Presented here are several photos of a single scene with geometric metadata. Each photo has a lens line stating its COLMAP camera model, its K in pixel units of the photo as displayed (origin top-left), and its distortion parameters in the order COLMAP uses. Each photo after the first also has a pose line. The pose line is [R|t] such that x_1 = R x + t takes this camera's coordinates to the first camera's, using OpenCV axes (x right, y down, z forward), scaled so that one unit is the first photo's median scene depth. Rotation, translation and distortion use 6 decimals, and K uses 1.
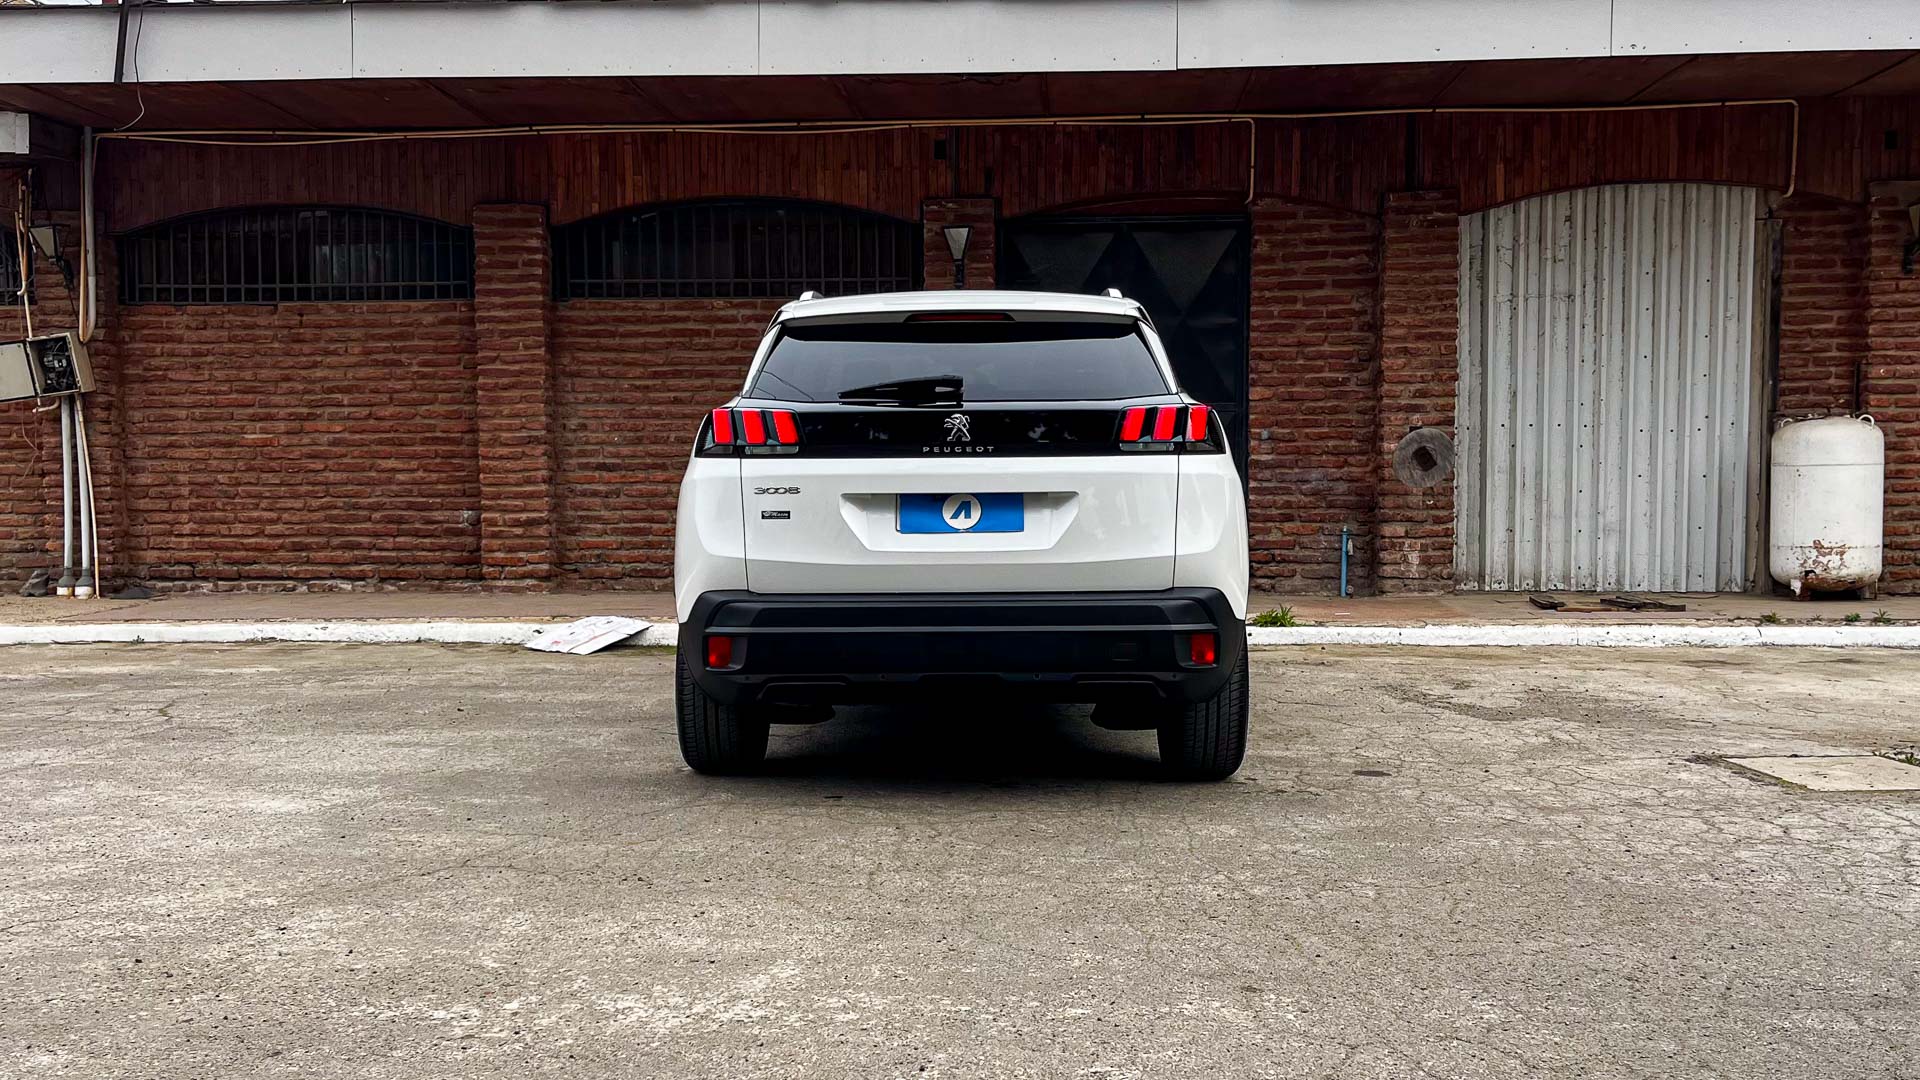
lens RADIAL K [[1549.2, 0, 1069.1], [0, 1549.2, 590.7], [0, 0, 1]] dist [0.095703, -0.116071]
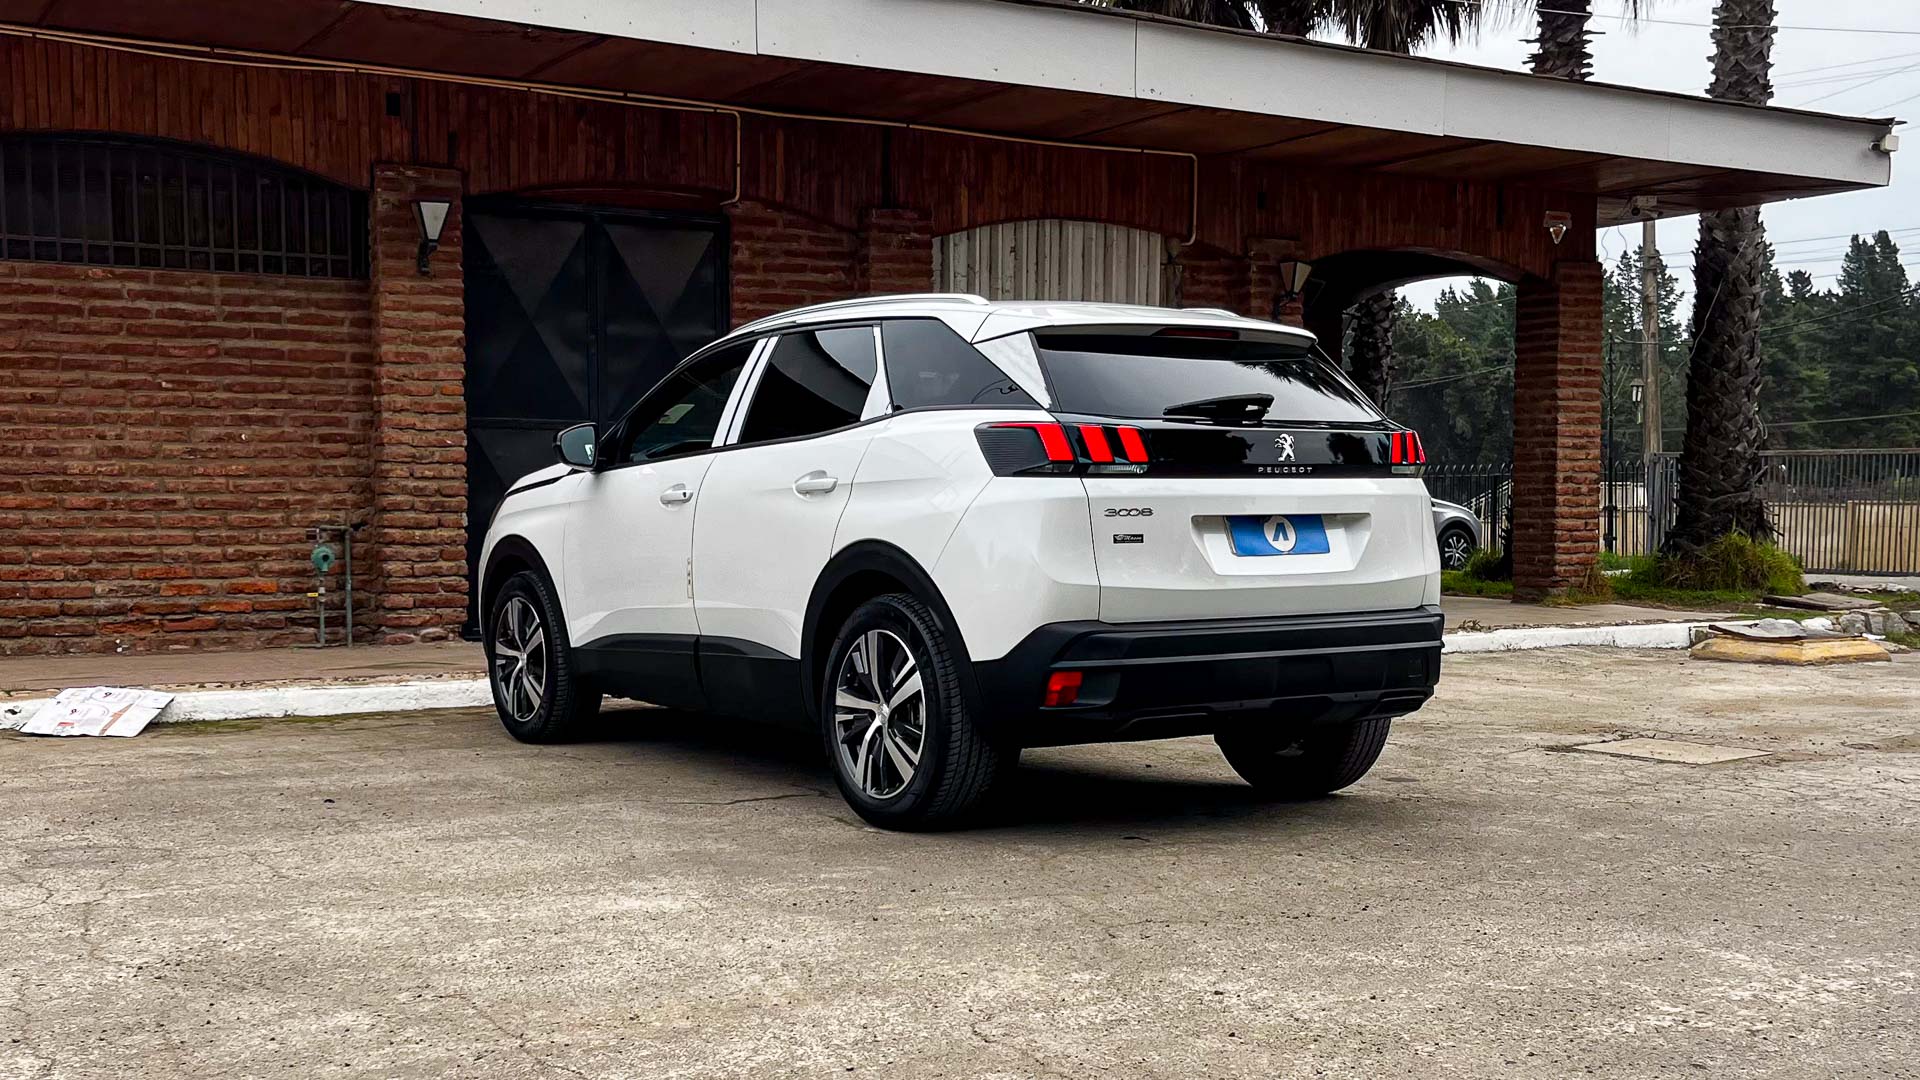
lens RADIAL K [[1757.1, 0, 895.2], [0, 1757.1, 641.9], [0, 0, 1]] dist [0.130895, -0.190777]
pose [[0.870793, -0.034793, 0.490418, -0.322208], [0.034216, 0.999363, 0.010145, -0.000733], [-0.490458, 0.007946, 0.871428, 0.054683]]
